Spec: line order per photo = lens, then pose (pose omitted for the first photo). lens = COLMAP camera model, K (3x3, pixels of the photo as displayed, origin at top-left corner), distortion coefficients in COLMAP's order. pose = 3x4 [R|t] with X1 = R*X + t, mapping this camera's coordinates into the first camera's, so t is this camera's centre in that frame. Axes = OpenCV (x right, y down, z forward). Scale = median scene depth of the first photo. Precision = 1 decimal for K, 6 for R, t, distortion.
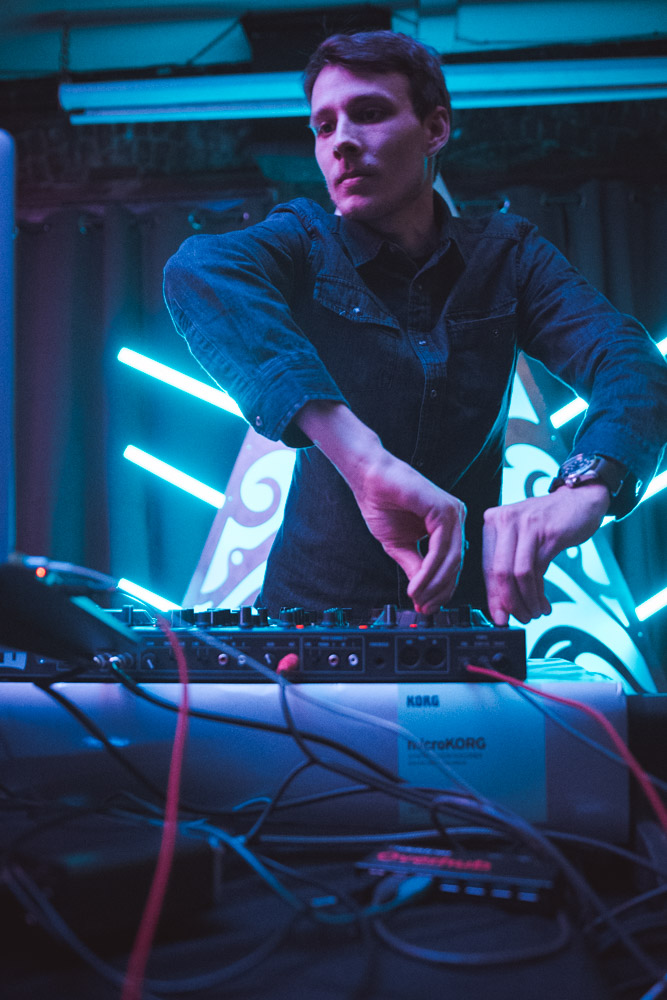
lens RADIAL K [[829.4, 0, 333.5], [0, 829.4, 500.0], [0, 0, 1]] dist [-0.117233, 0.158494]
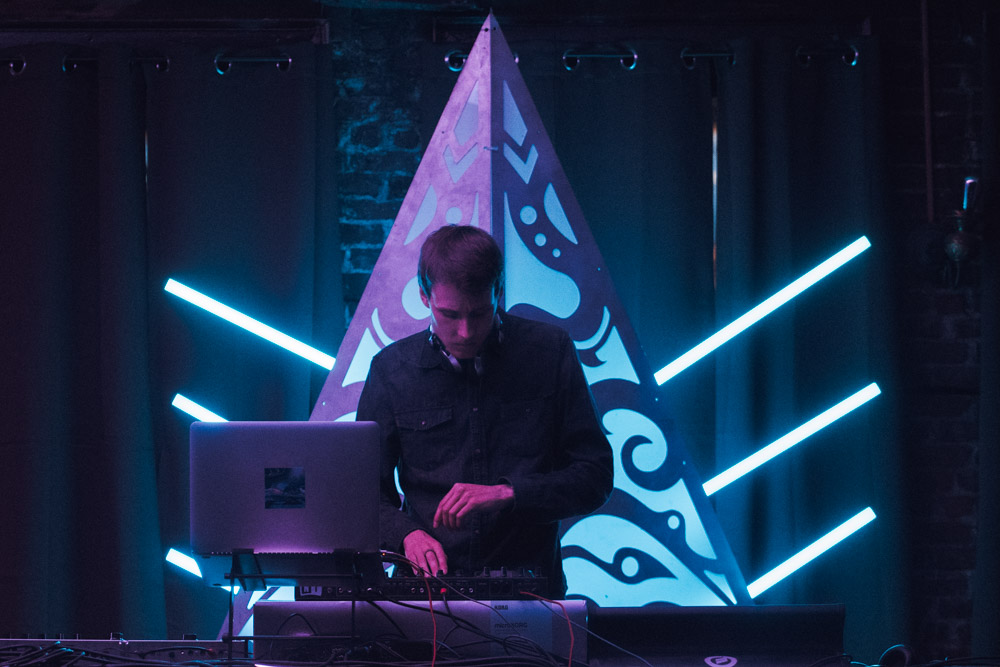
lens RADIAL K [[3030.9, 0, 500.0], [0, 3030.9, 333.5], [0, 0, 1]] dist [-0.052551, -0.312597]
pose [[0.995926, 0.014209, 0.089049, -0.647608], [-0.016934, 0.999409, 0.029927, -0.761995], [-0.088571, -0.031313, 0.995578, -7.263570]]
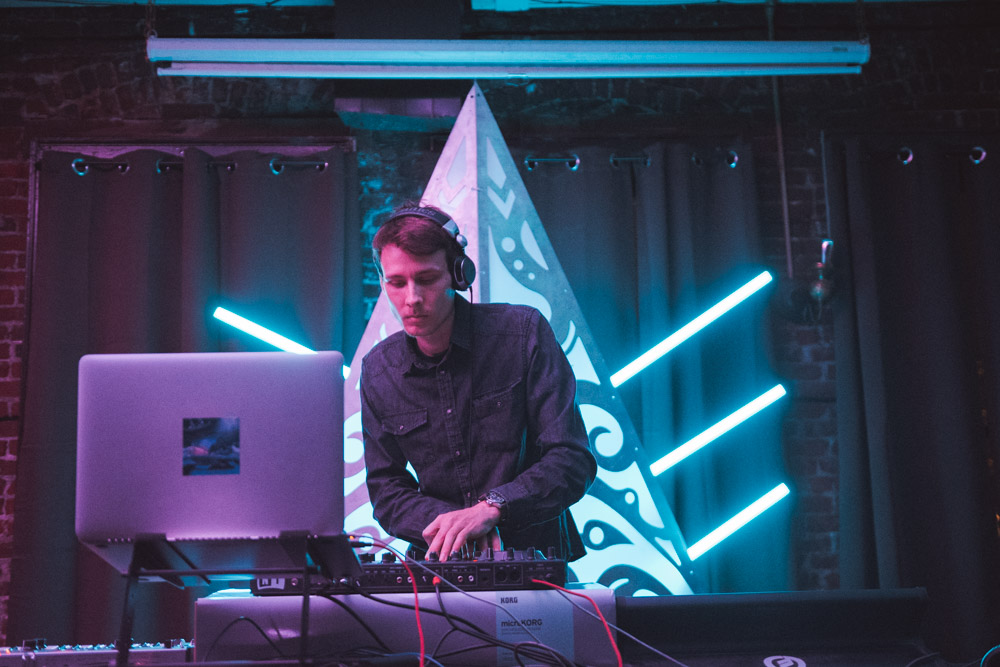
lens RADIAL K [[1081.1, 0, 500.0], [0, 1081.1, 333.5], [0, 0, 1]] dist [0.007841, 0.010232]
pose [[0.992765, 0.011599, 0.119515, -0.205719], [-0.003419, 0.997650, -0.068425, -0.186233], [-0.120028, 0.067521, 0.990472, -1.427233]]
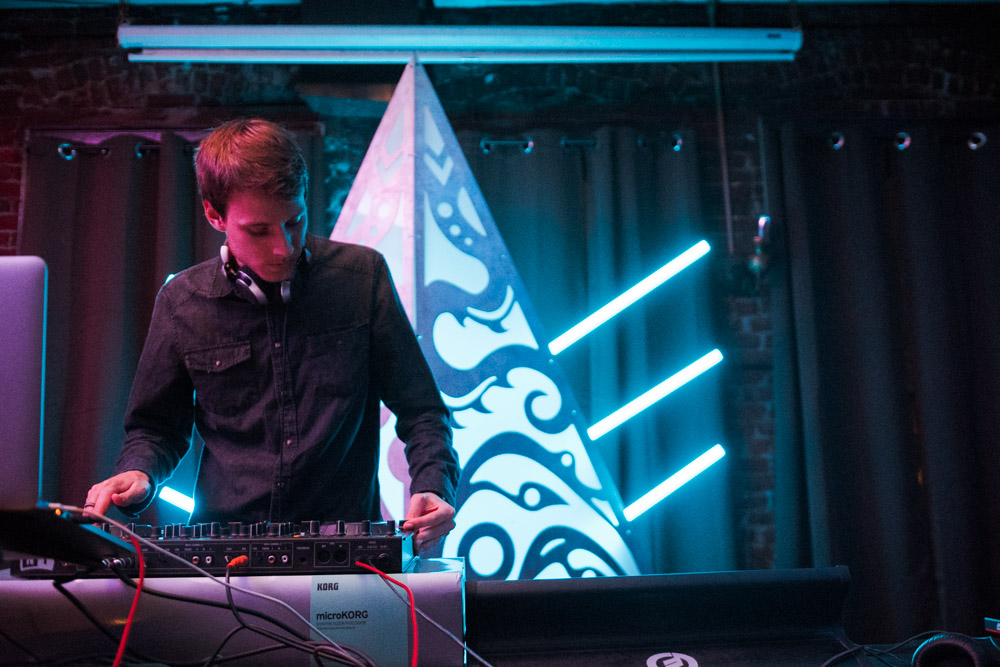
lens RADIAL K [[858.8, 0, 519.9], [0, 858.8, 334.2], [0, 0, 1]] dist [-0.081552, 0.098800]
pose [[0.993378, 0.009442, 0.114507, 0.263339], [-0.002188, 0.997991, -0.063317, -0.114037], [-0.114874, 0.062647, 0.991403, -0.589190]]
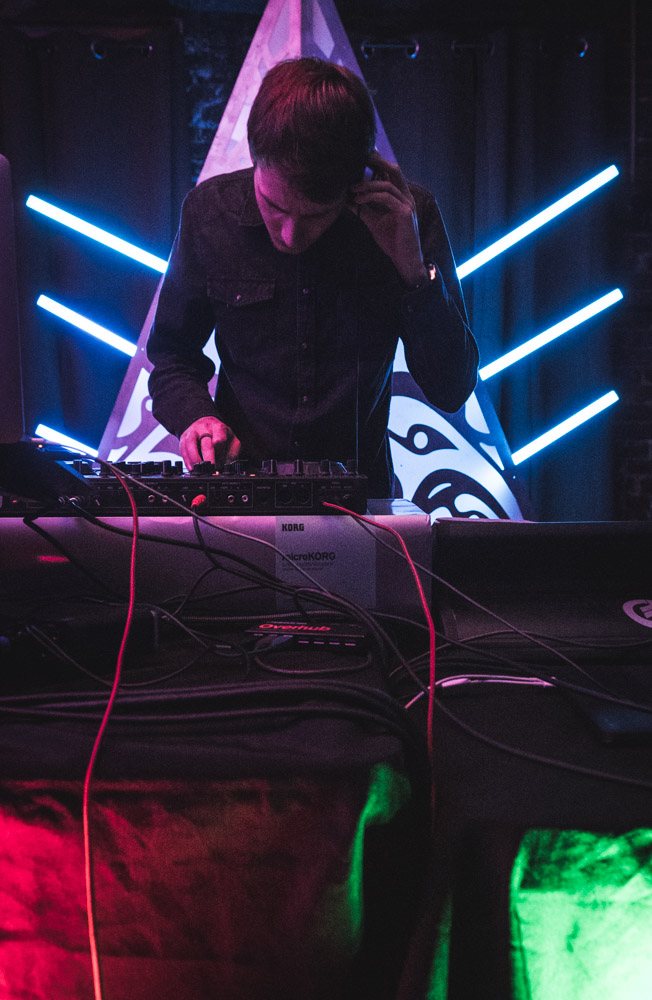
lens RADIAL K [[867.9, 0, 326.0], [0, 867.9, 500.0], [0, 0, 1]] dist [-0.030780, -0.002464]
pose [[0.995837, -0.000858, 0.091145, 0.026026], [-0.016680, 0.981356, 0.191475, -0.091379], [-0.089610, -0.192198, 0.977256, -0.466341]]
